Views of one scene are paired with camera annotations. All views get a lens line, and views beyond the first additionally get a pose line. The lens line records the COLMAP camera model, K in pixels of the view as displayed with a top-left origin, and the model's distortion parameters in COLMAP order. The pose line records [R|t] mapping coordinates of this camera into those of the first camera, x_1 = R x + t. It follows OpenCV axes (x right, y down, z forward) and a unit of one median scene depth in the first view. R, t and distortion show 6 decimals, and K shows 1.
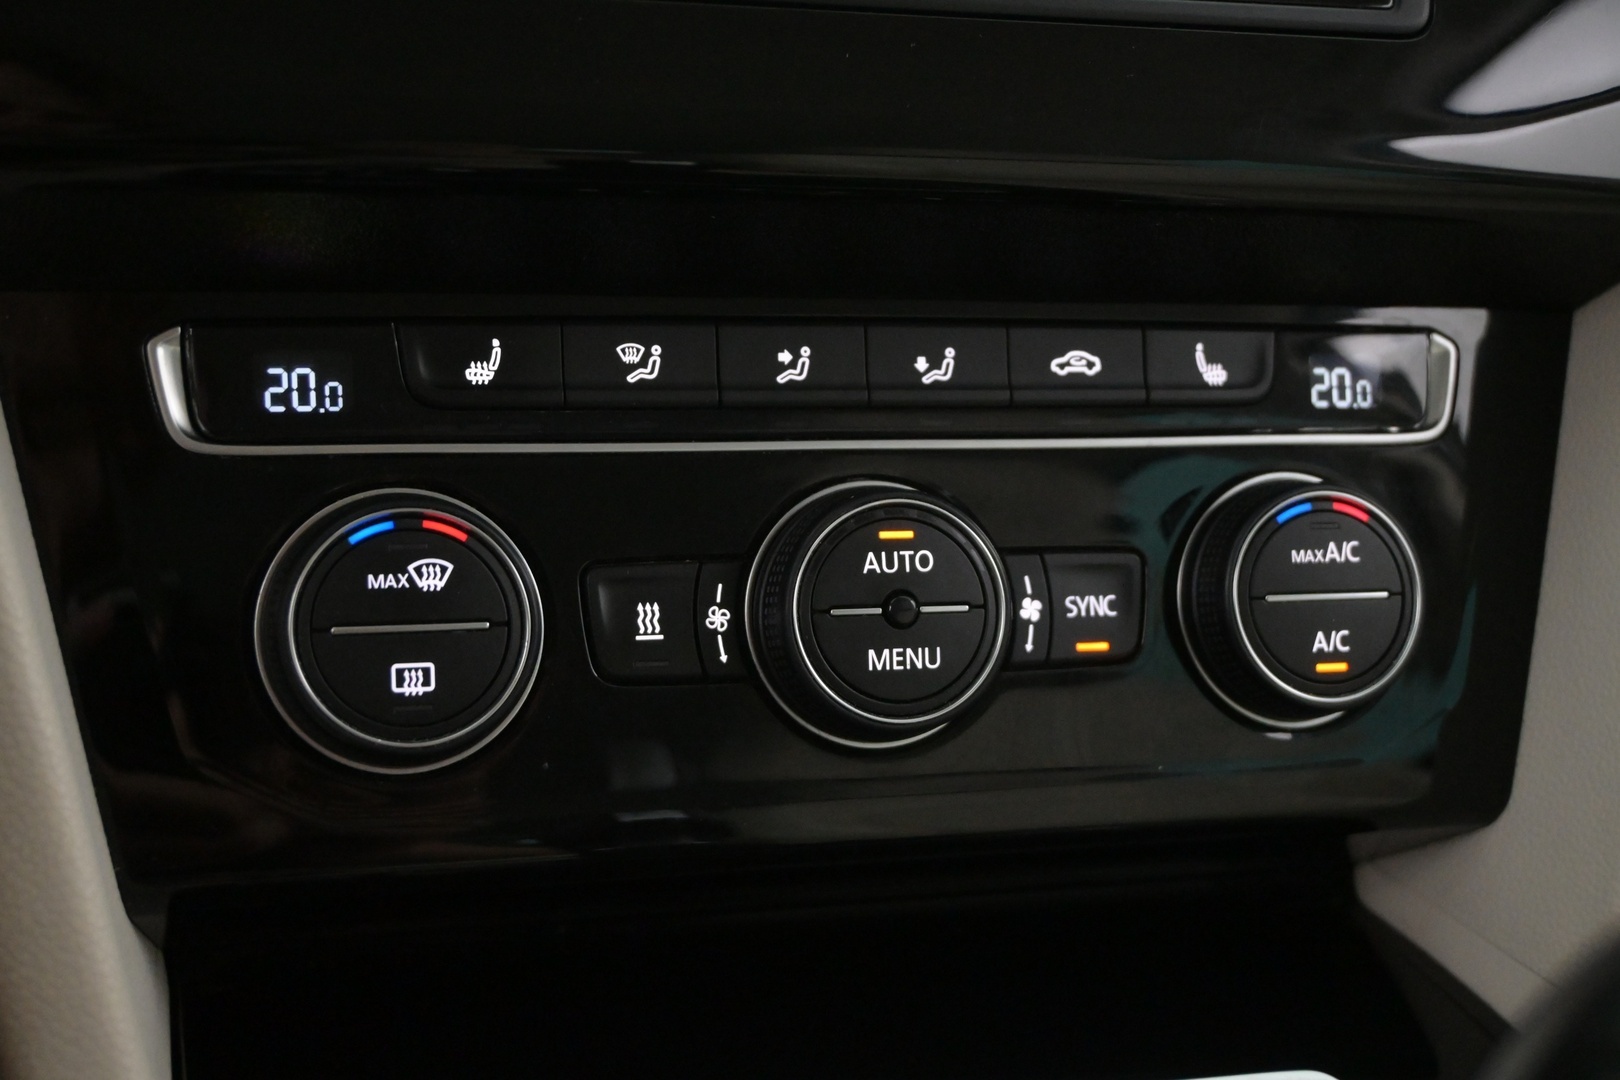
lens RADIAL K [[2178.2, 0, 810.0], [0, 2178.2, 540.0], [0, 0, 1]] dist [0.000667, 0.001376]
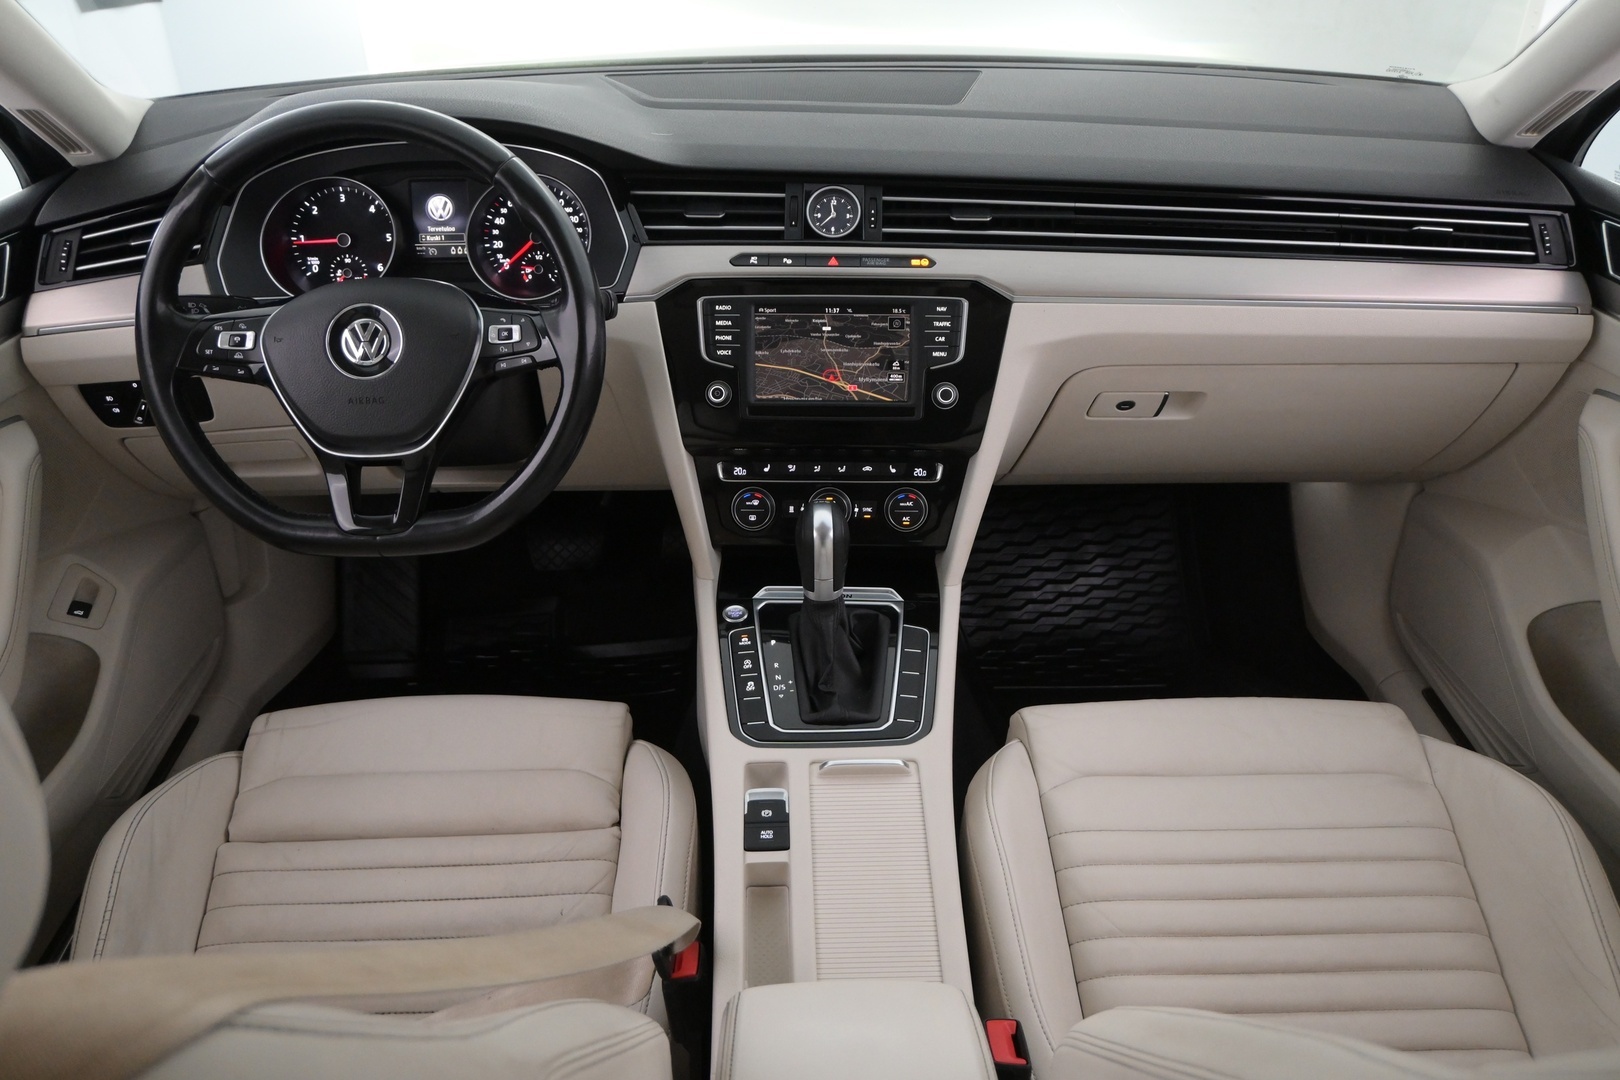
lens RADIAL K [[1345.4, 0, 815.2], [0, 1345.4, 530.9], [0, 0, 1]] dist [0.007646, 0.000503]
pose [[0.949415, 0.086483, -0.301880, 1.175251], [-0.025274, 0.979255, 0.201051, -0.687414], [0.313005, -0.183251, 0.931905, -2.631771]]
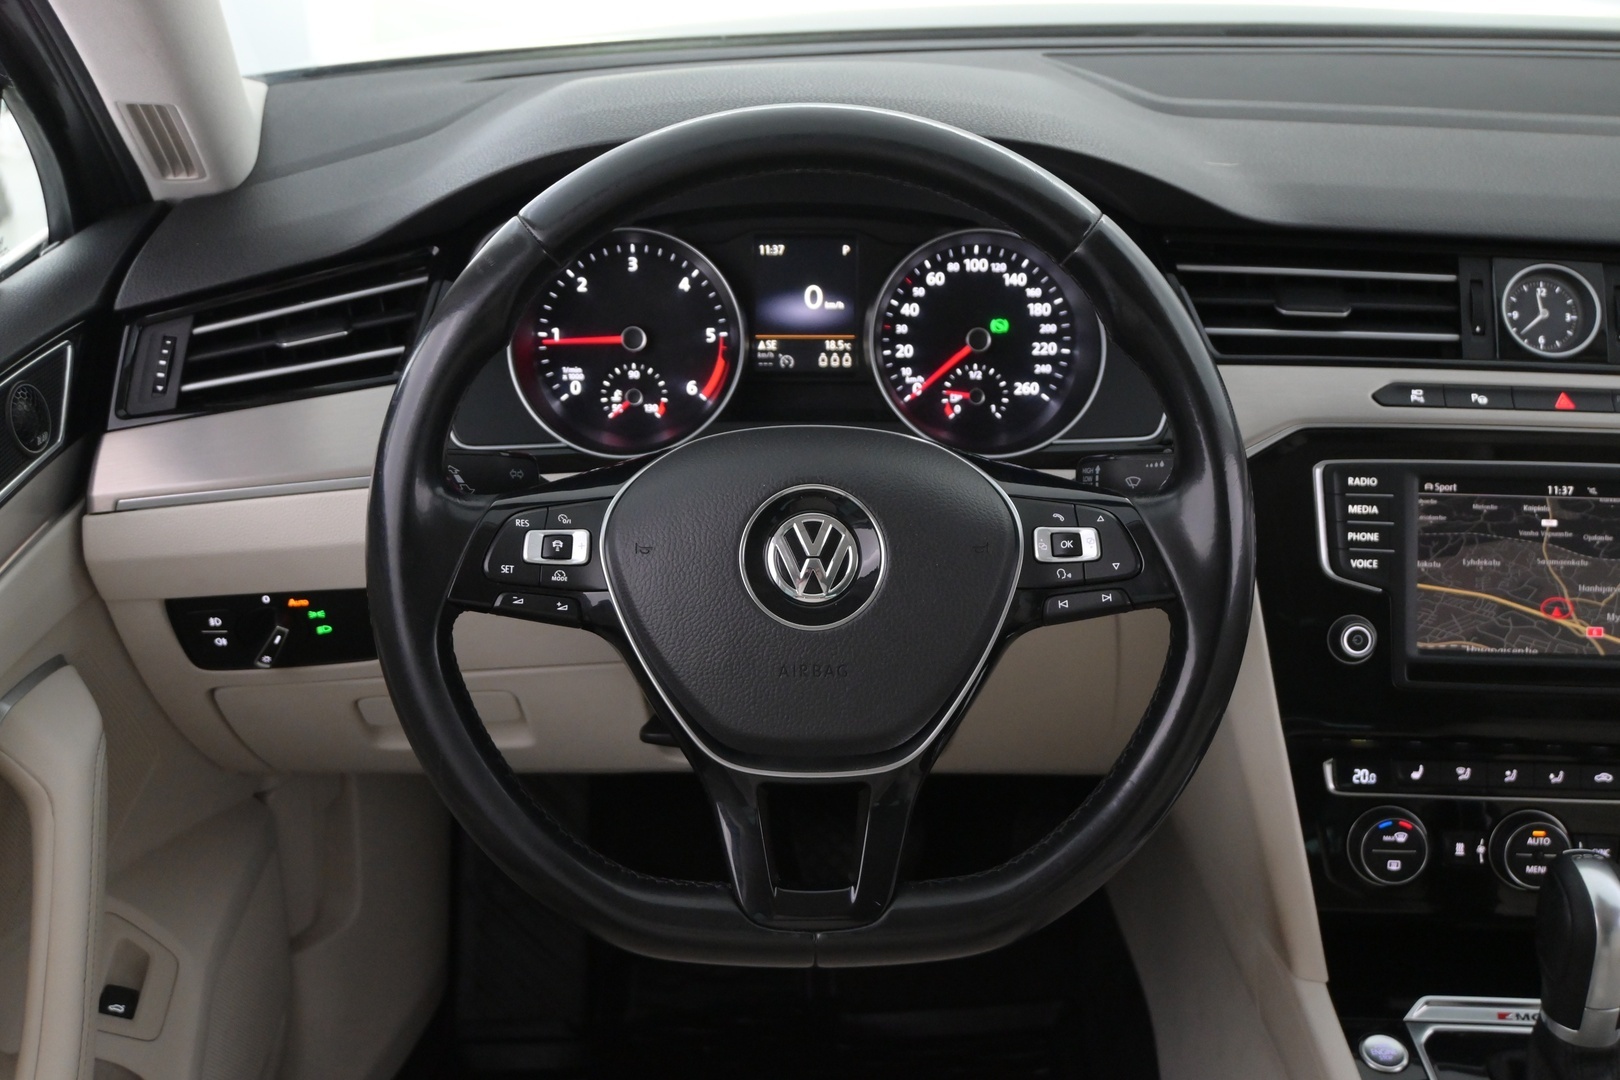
lens RADIAL K [[1977.2, 0, 818.6], [0, 1977.2, 531.2], [0, 0, 1]] dist [0.005896, 0.000308]
pose [[0.949598, 0.081368, -0.302727, -0.130003], [-0.045804, 0.991376, 0.122786, -0.792932], [0.310107, -0.102732, 0.945135, -2.203126]]
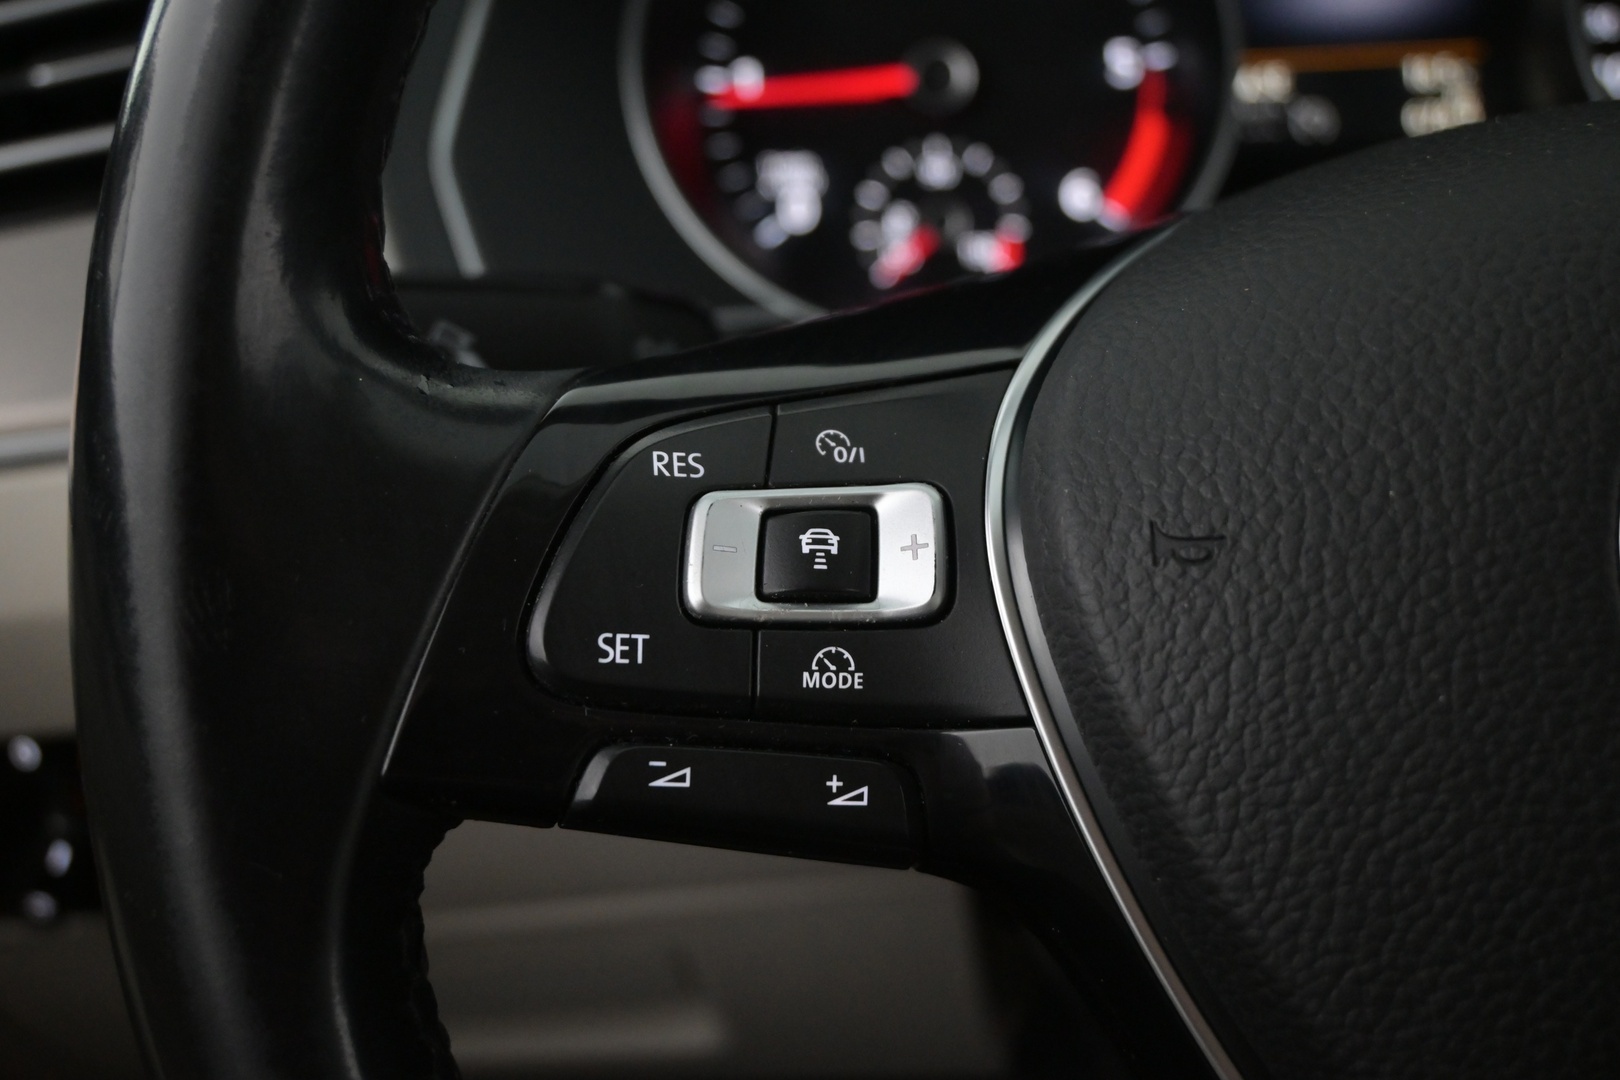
lens RADIAL K [[2039.6, 0, 810.0], [0, 2039.6, 540.0], [0, 0, 1]] dist [-0.020882, -0.032915]
pose [[0.922061, 0.036410, -0.385327, -0.970970], [-0.002007, 0.996002, 0.089309, -0.506791], [0.387038, -0.081575, 0.918448, -0.501780]]
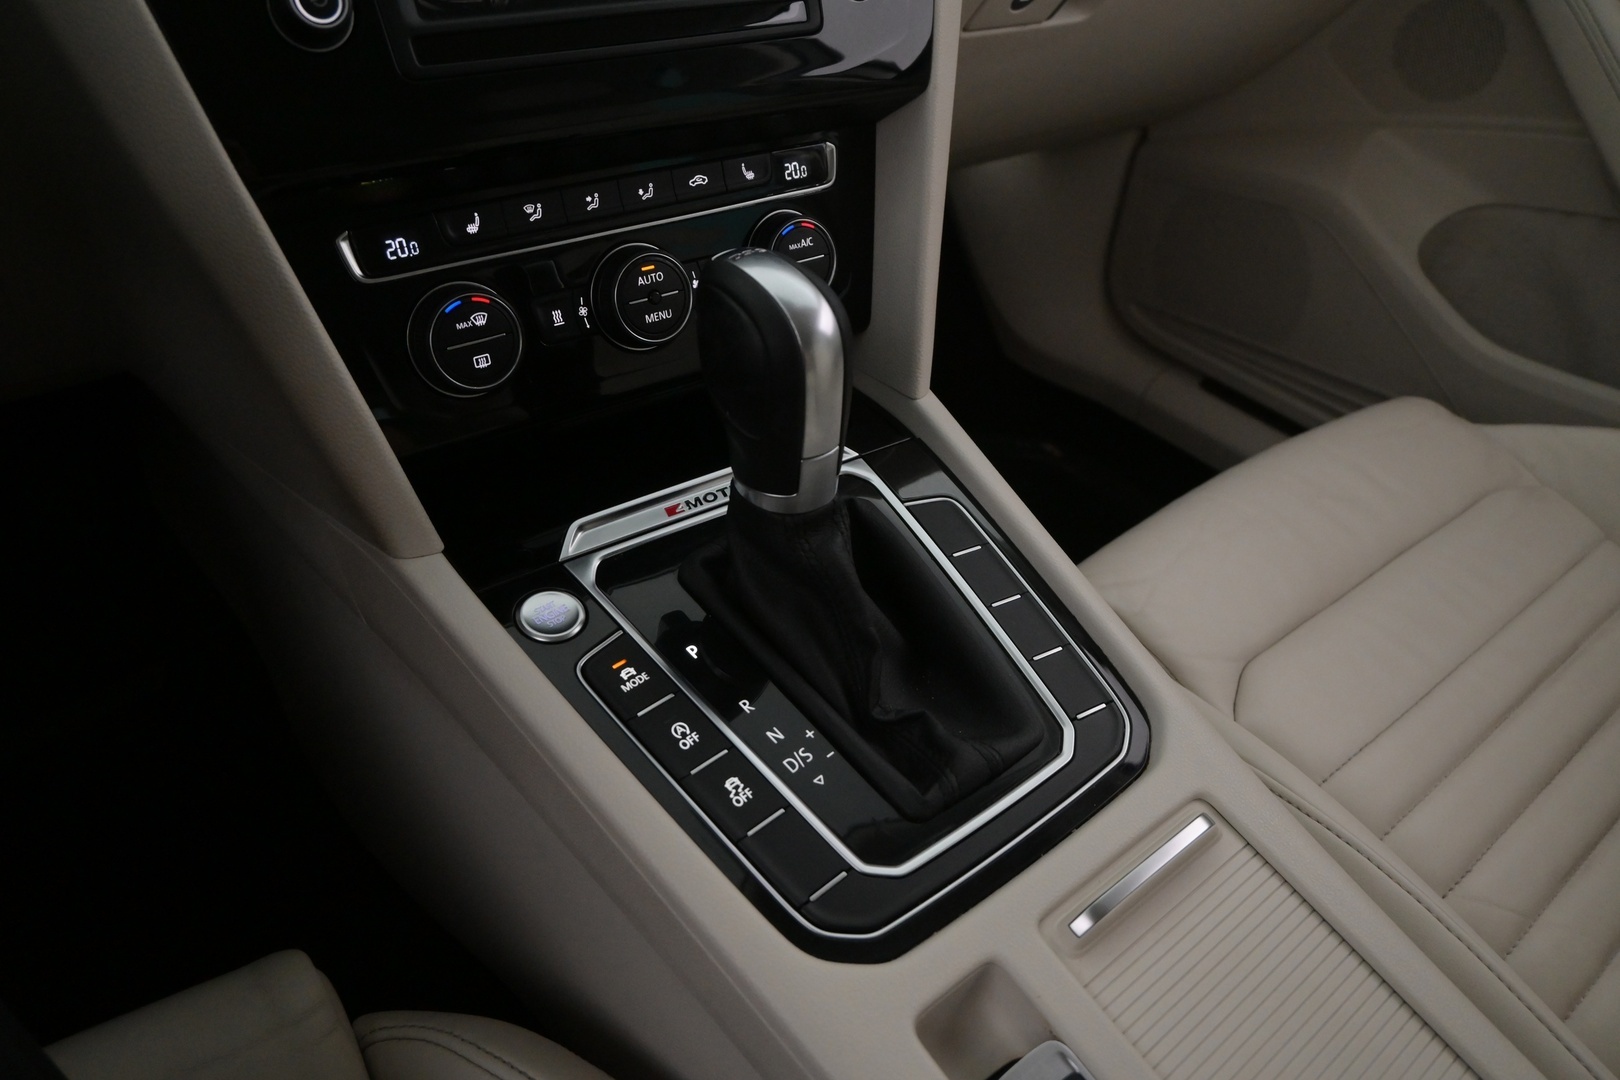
lens RADIAL K [[1162.8, 0, 810.0], [0, 1162.8, 540.0], [0, 0, 1]] dist [-0.006630, -0.001342]
pose [[0.937861, -0.213980, 0.273184, -0.222188], [0.100364, 0.920866, 0.376739, -0.202693], [-0.332181, -0.325911, 0.885120, -0.372507]]
